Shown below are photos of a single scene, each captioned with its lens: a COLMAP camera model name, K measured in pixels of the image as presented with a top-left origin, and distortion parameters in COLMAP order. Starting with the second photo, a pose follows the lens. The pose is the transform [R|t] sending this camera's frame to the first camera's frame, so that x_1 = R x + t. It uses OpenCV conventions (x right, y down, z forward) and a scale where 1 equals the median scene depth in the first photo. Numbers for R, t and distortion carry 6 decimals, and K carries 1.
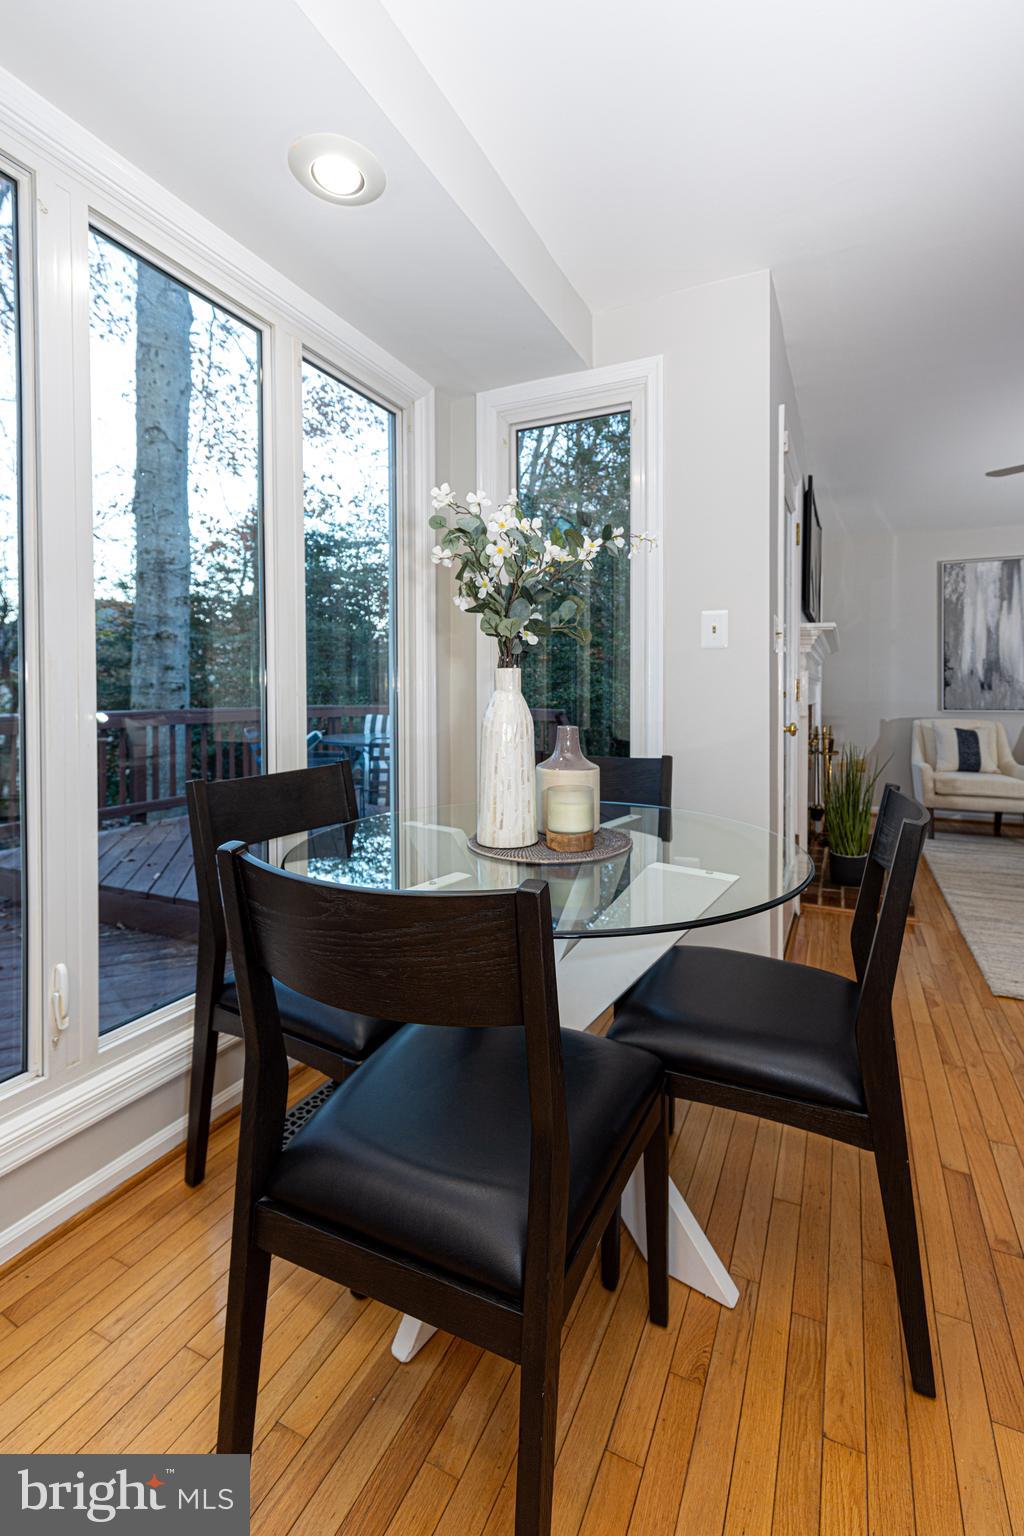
lens RADIAL K [[661.2, 0, 530.9], [0, 661.2, 704.3], [0, 0, 1]] dist [-0.011940, -0.000156]
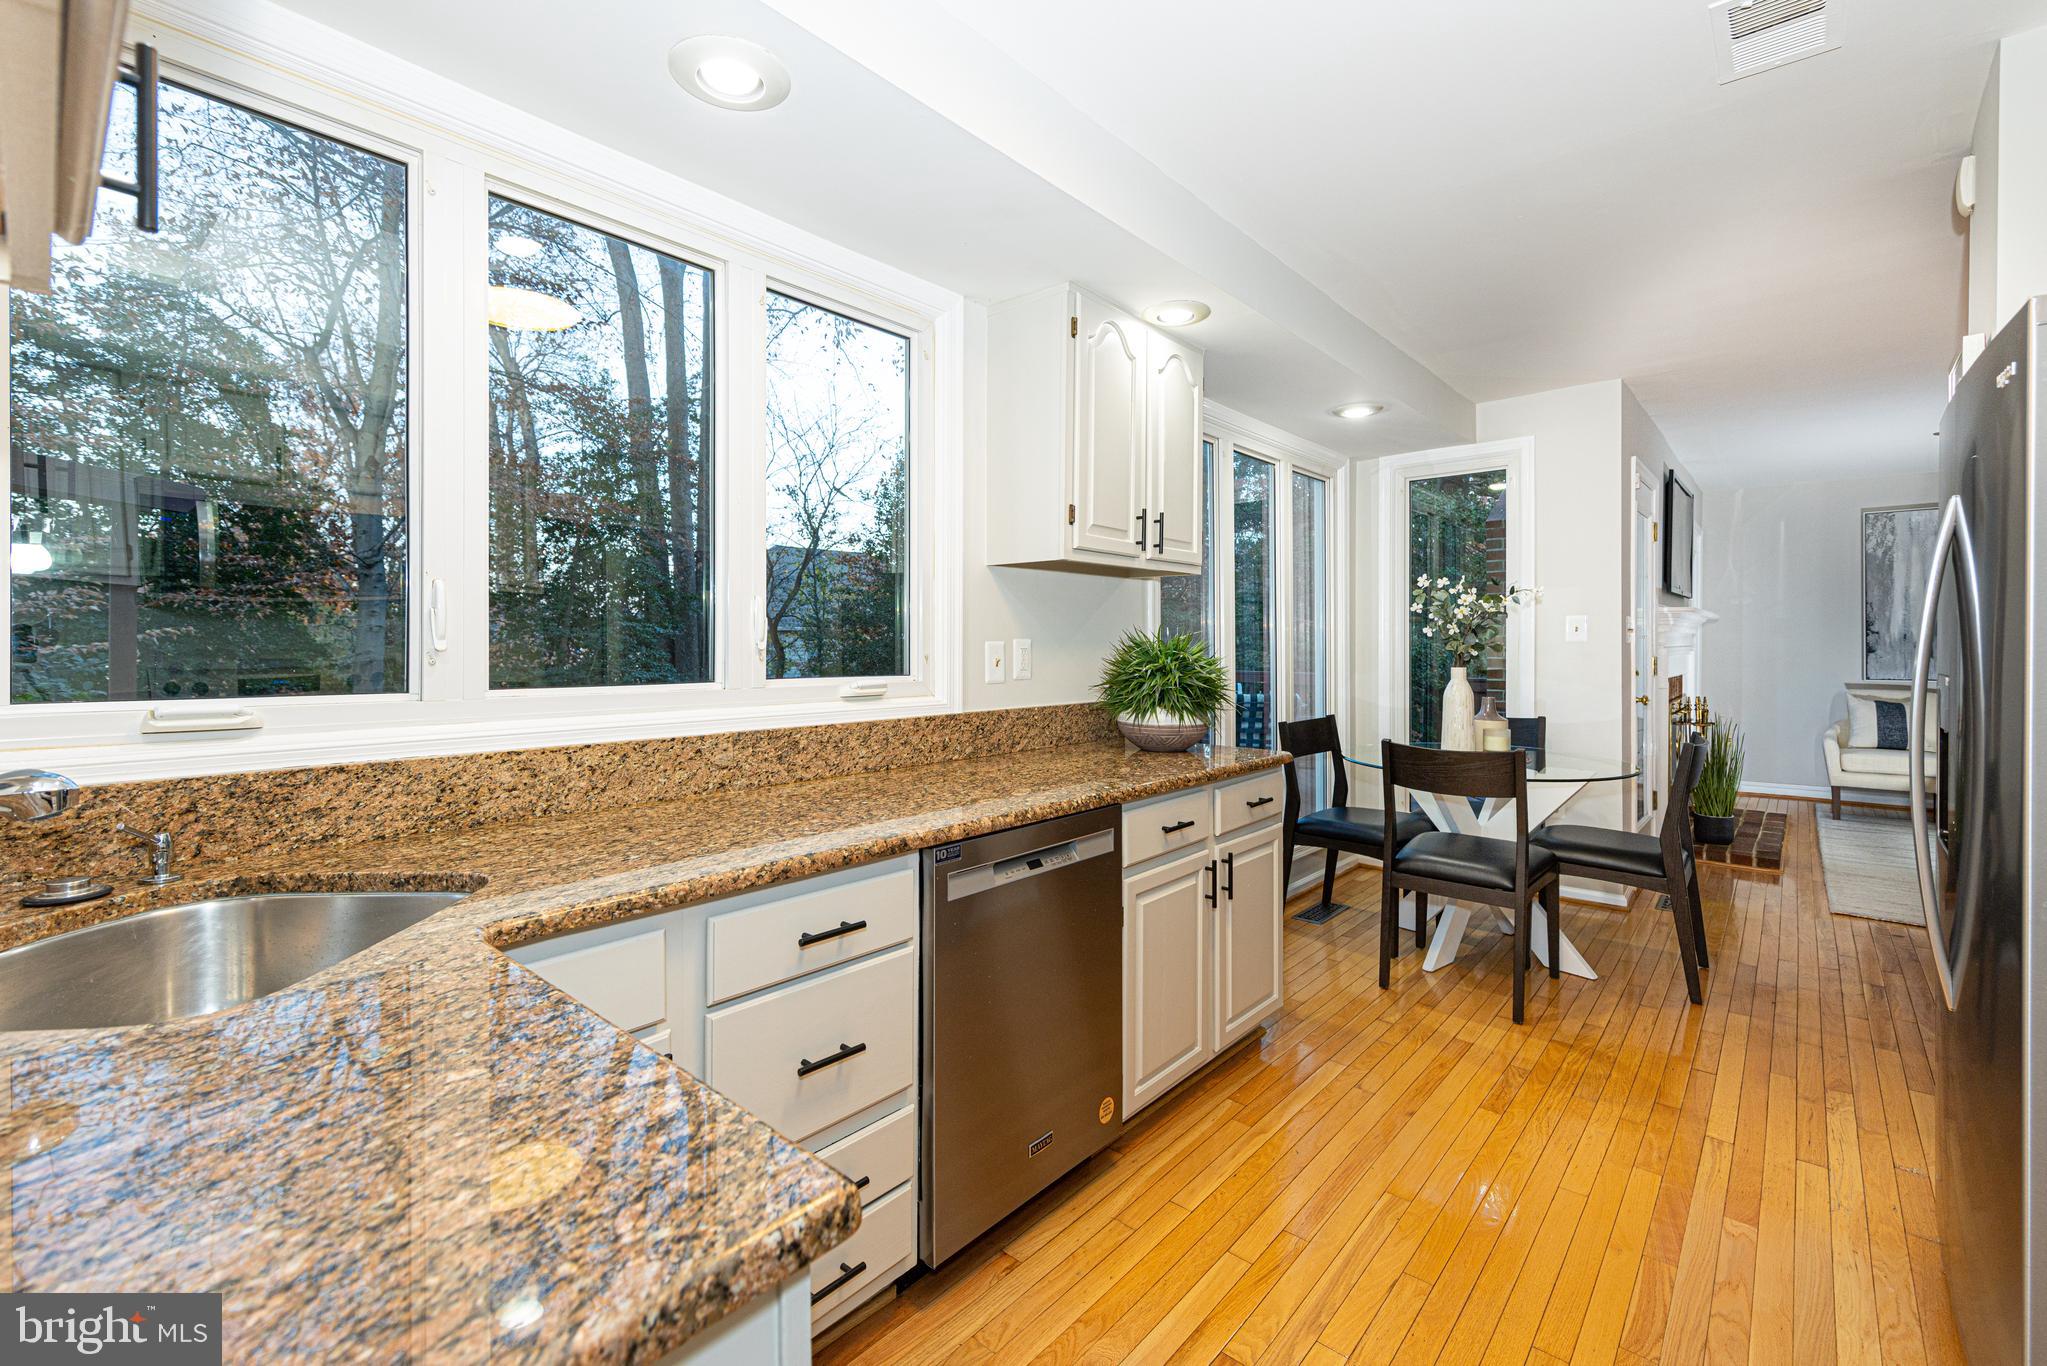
lens RADIAL K [[826.7, 0, 1034.5], [0, 826.7, 648.3], [0, 0, 1]] dist [0.000989, -0.000081]
pose [[0.957586, 0.000980, -0.288147, -0.125266], [-0.003630, 0.999956, -0.008663, -0.020189], [0.288126, 0.009341, 0.957547, -0.399547]]
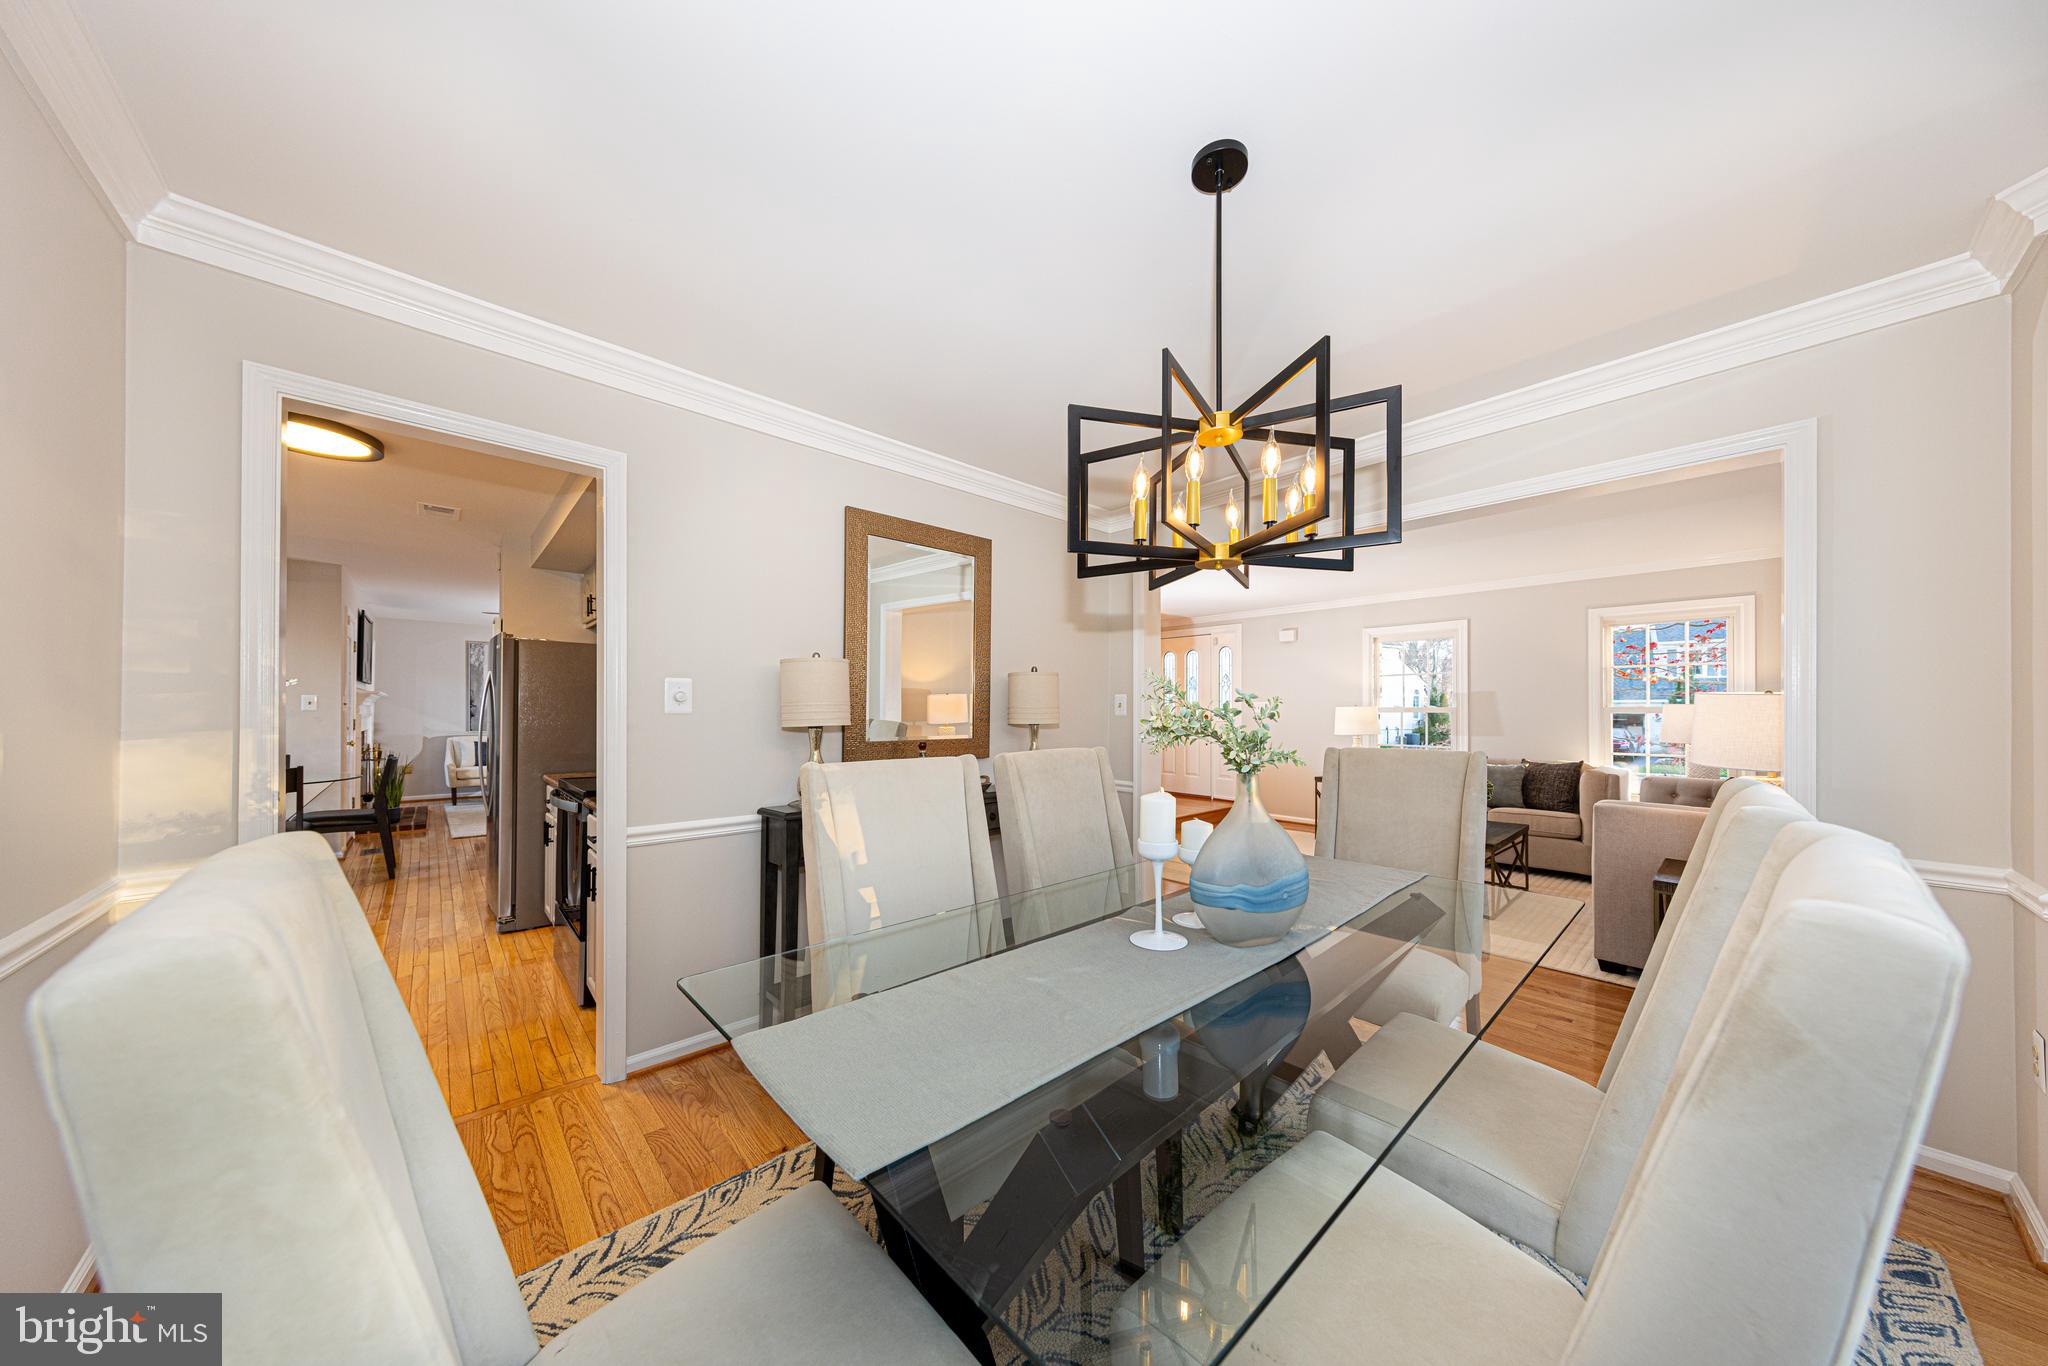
lens RADIAL K [[649.8, 0, 1032.6], [0, 649.8, 709.6], [0, 0, 1]] dist [-0.000571, -0.000007]
pose [[0.357266, 0.007282, 0.933974, -0.398911], [0.012516, 0.999842, -0.012583, -0.008032], [-0.933919, 0.016186, 0.357119, -0.923592]]
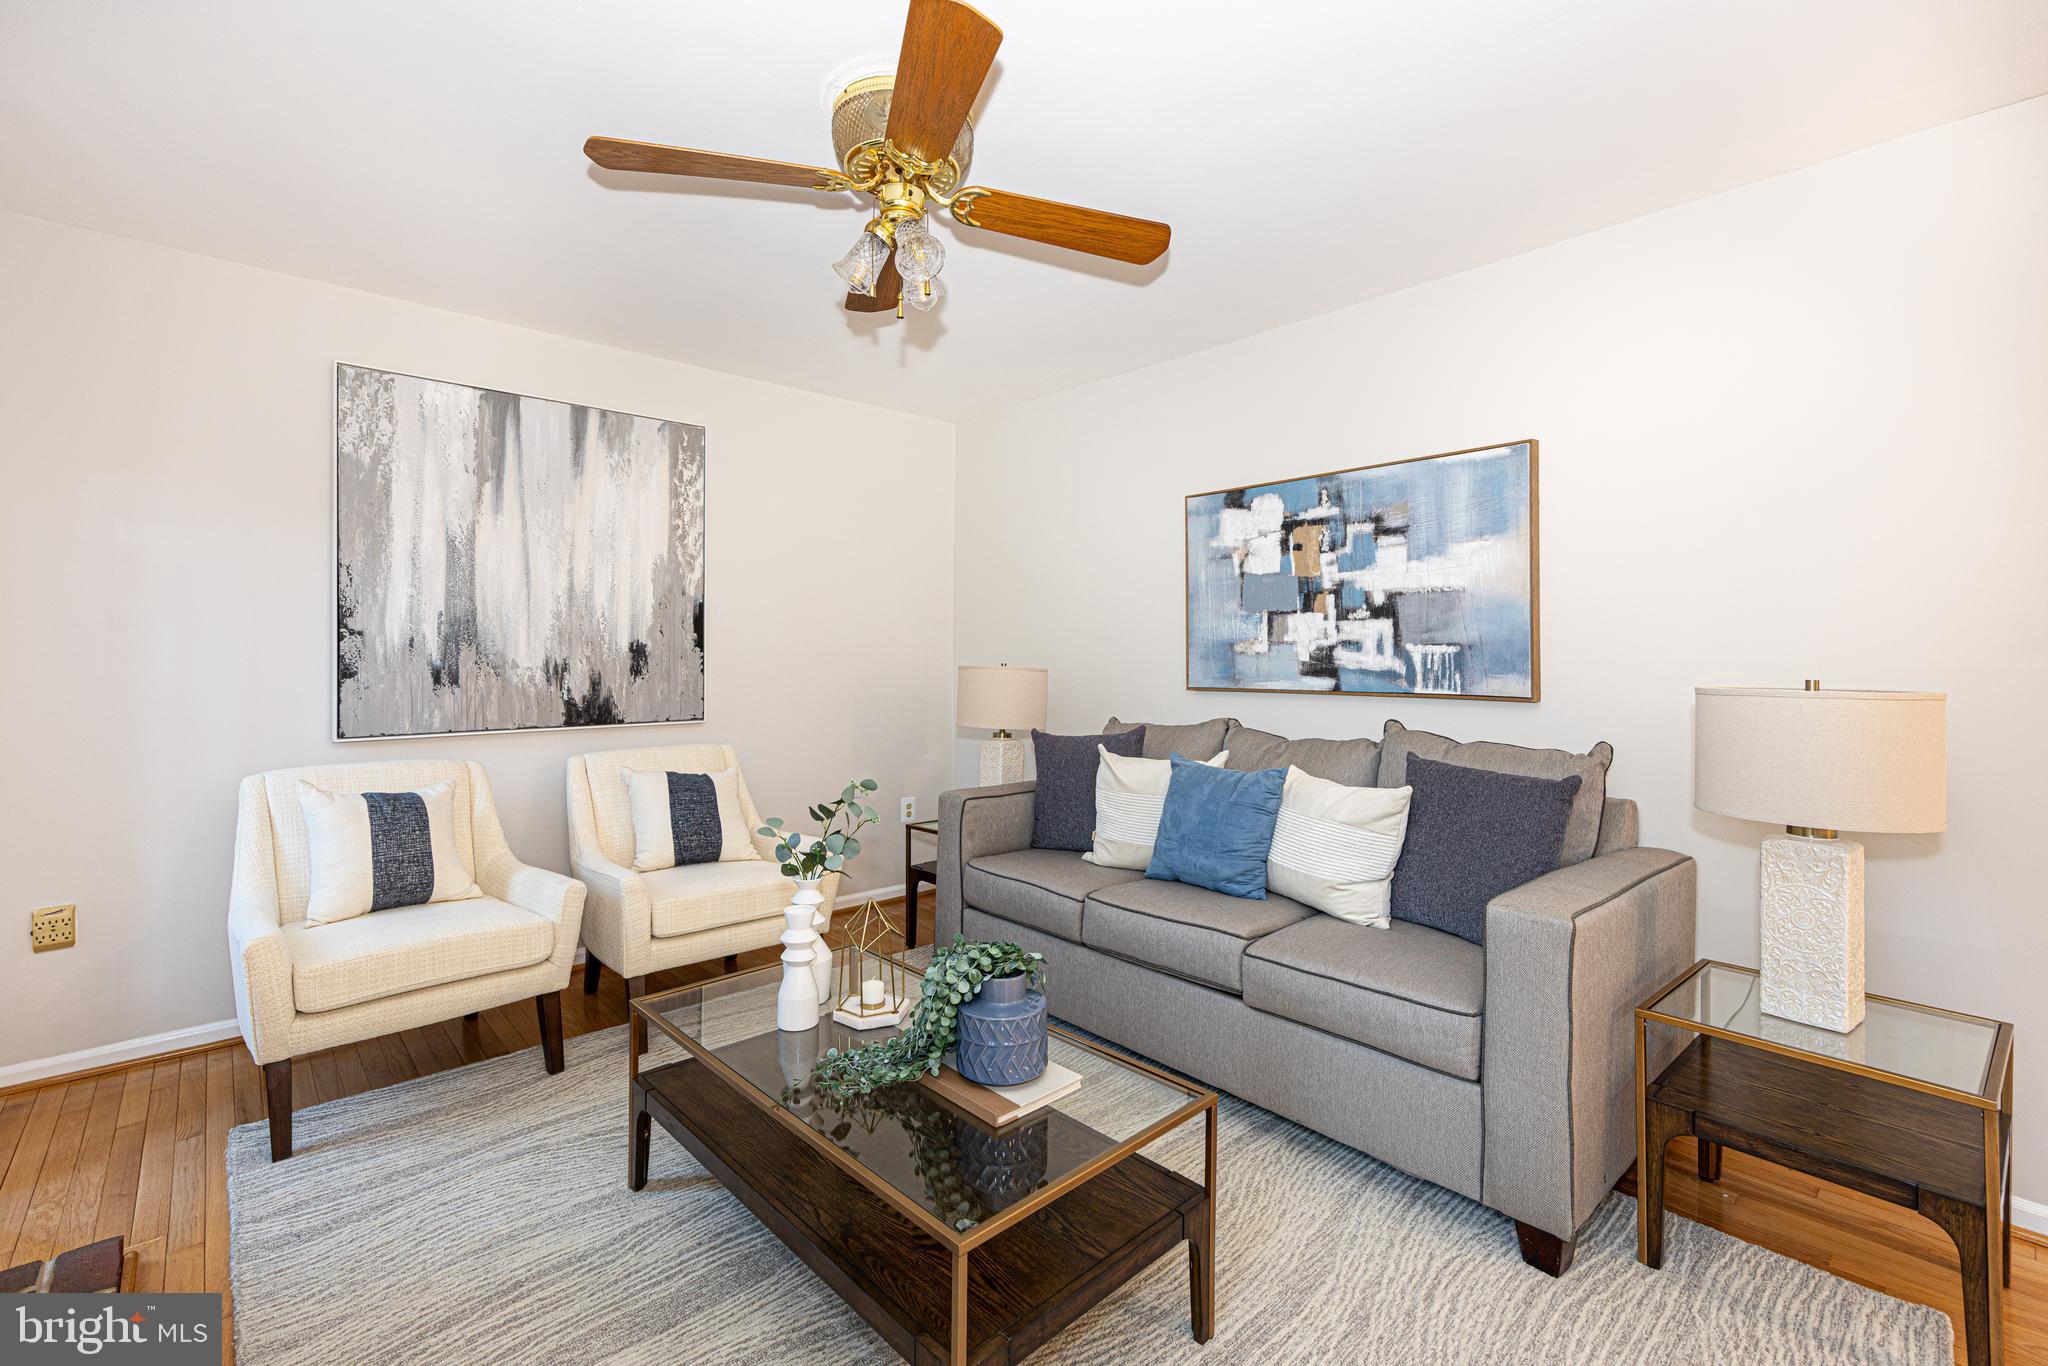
lens RADIAL K [[896.9, 0, 1016.1], [0, 896.9, 650.5], [0, 0, 1]] dist [0.004687, 0.000258]
pose [[0.383362, 0.011460, 0.923527, 0.303255], [0.012252, 0.999772, -0.017492, -0.030272], [-0.923517, 0.018021, 0.383134, 0.445101]]
